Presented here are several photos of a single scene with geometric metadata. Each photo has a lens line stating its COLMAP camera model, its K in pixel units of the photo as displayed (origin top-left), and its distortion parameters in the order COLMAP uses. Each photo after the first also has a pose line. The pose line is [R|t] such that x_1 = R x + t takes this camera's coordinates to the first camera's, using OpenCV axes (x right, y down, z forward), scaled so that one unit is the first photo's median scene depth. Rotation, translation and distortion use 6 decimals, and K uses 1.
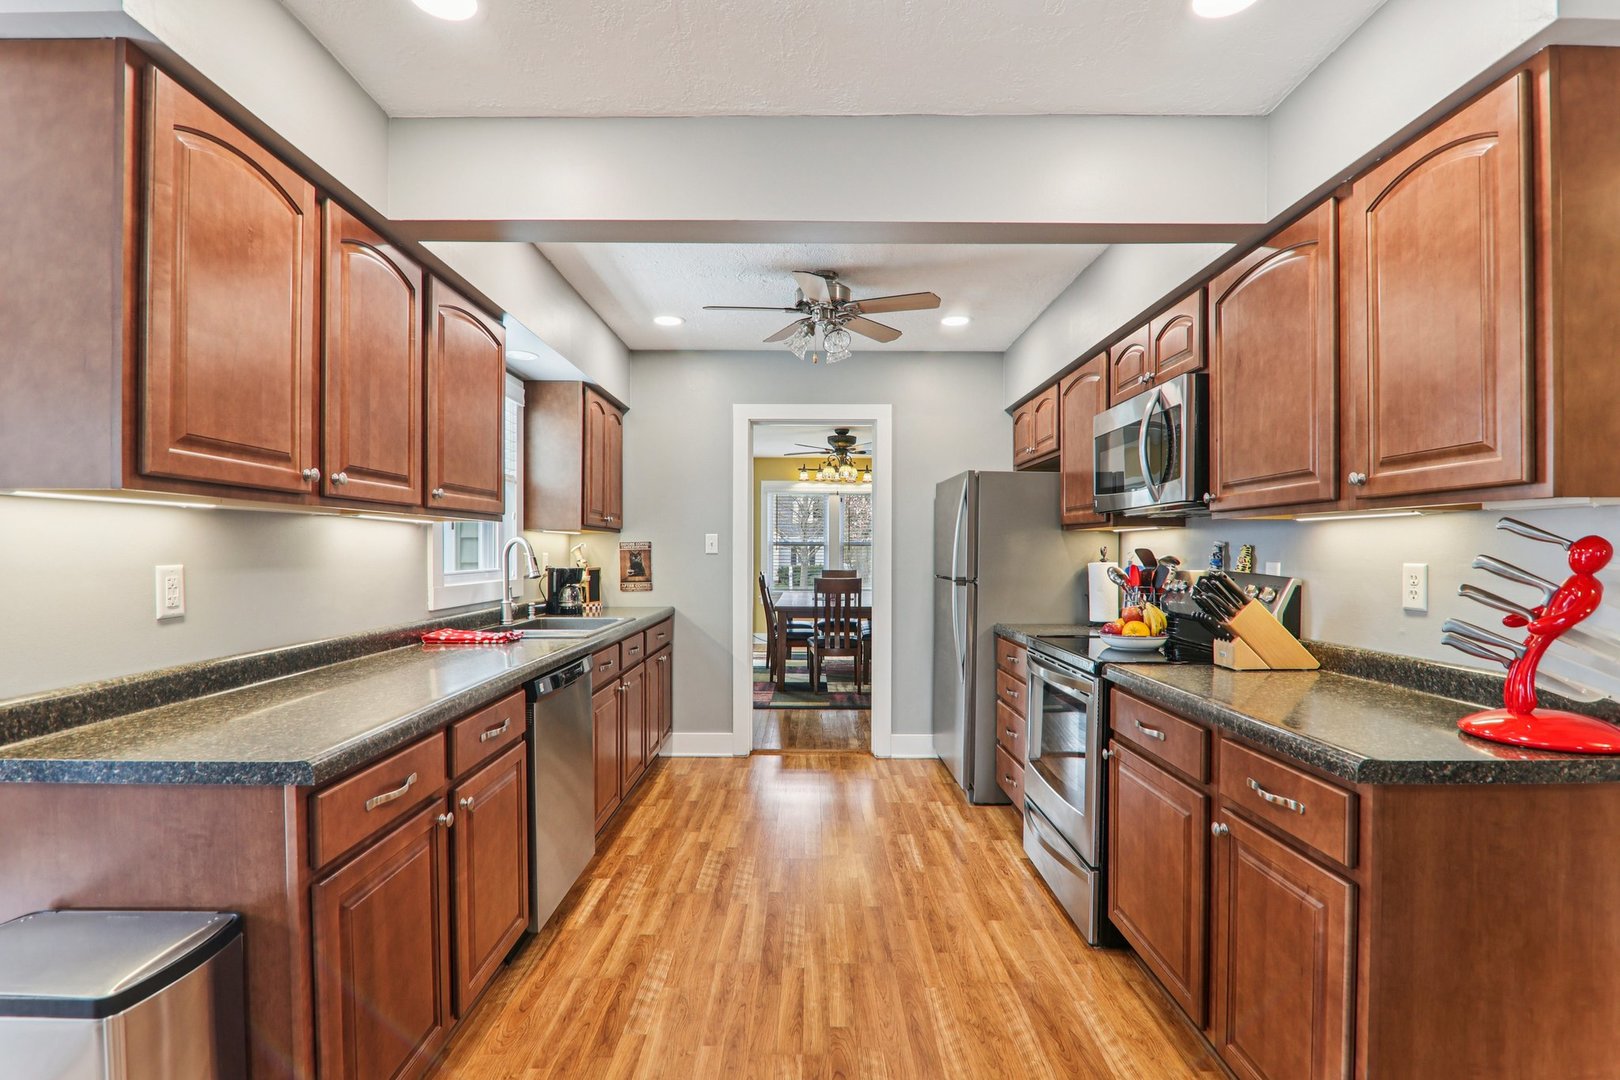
lens RADIAL K [[741.2, 0, 803.3], [0, 741.2, 554.9], [0, 0, 1]] dist [-0.016391, -0.000189]
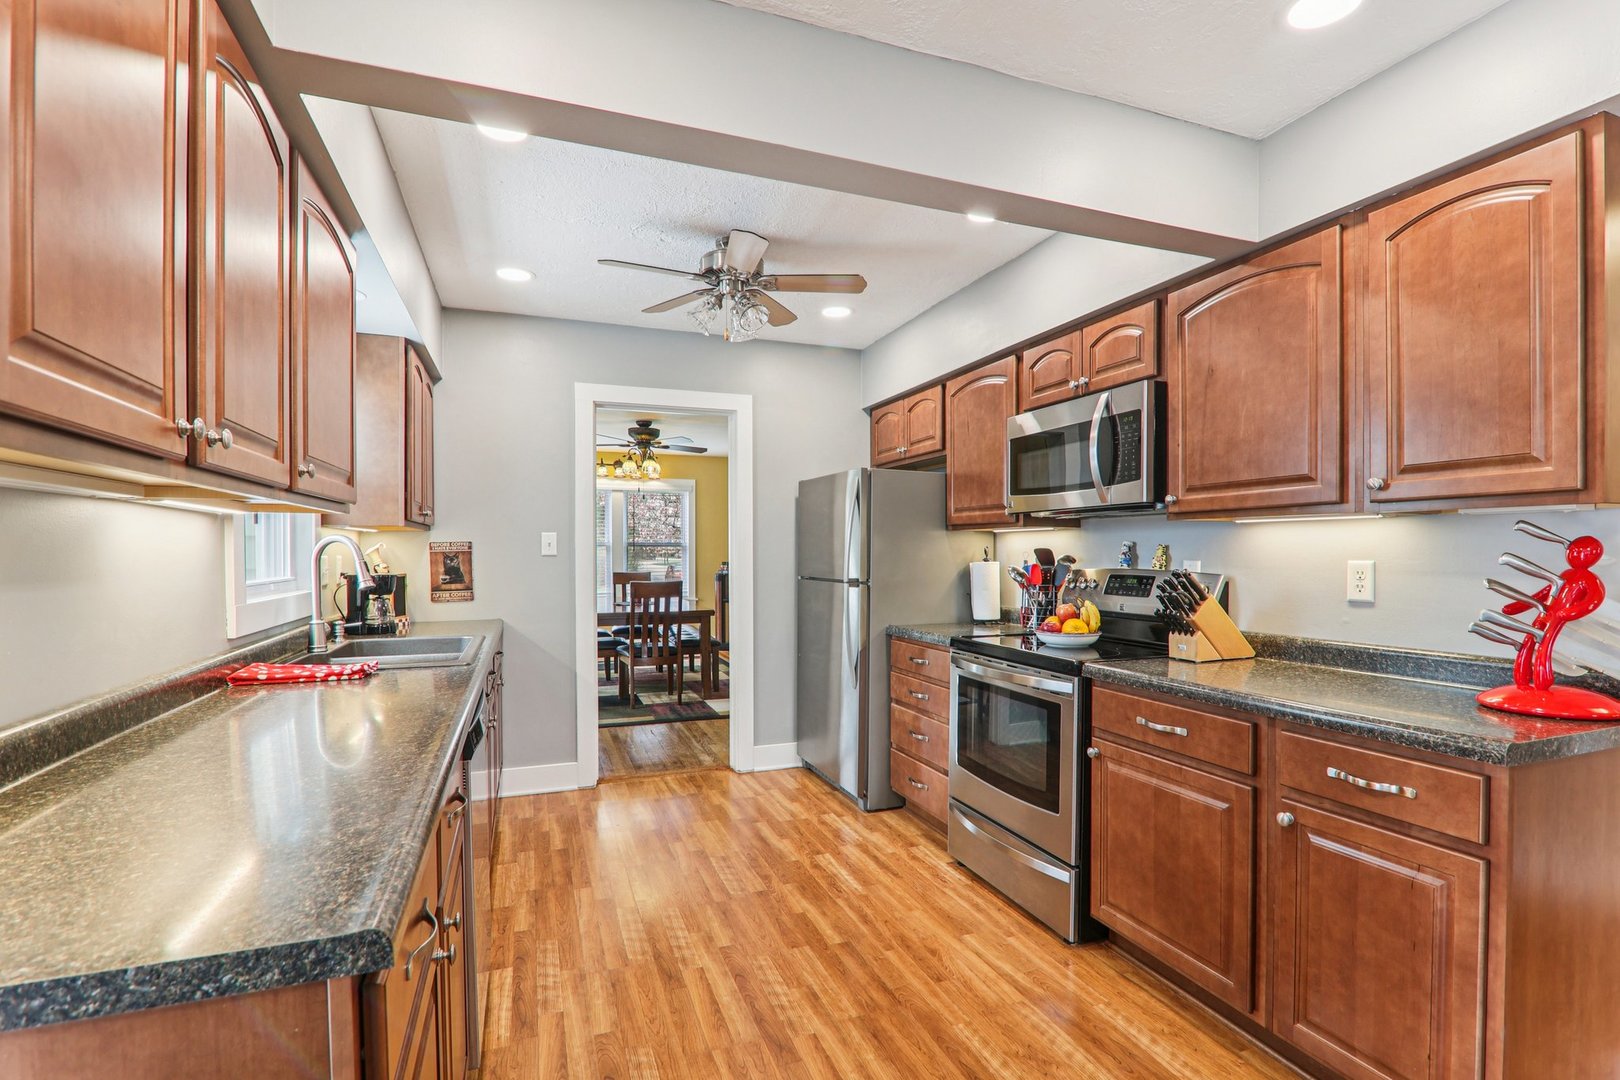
lens RADIAL K [[741.2, 0, 800.7], [0, 741.2, 561.2], [0, 0, 1]] dist [-0.016391, -0.000189]
pose [[0.935767, -0.008324, 0.352521, -0.299773], [0.005692, 0.999948, 0.008502, -0.001632], [-0.352573, -0.005949, 0.935765, 0.190734]]
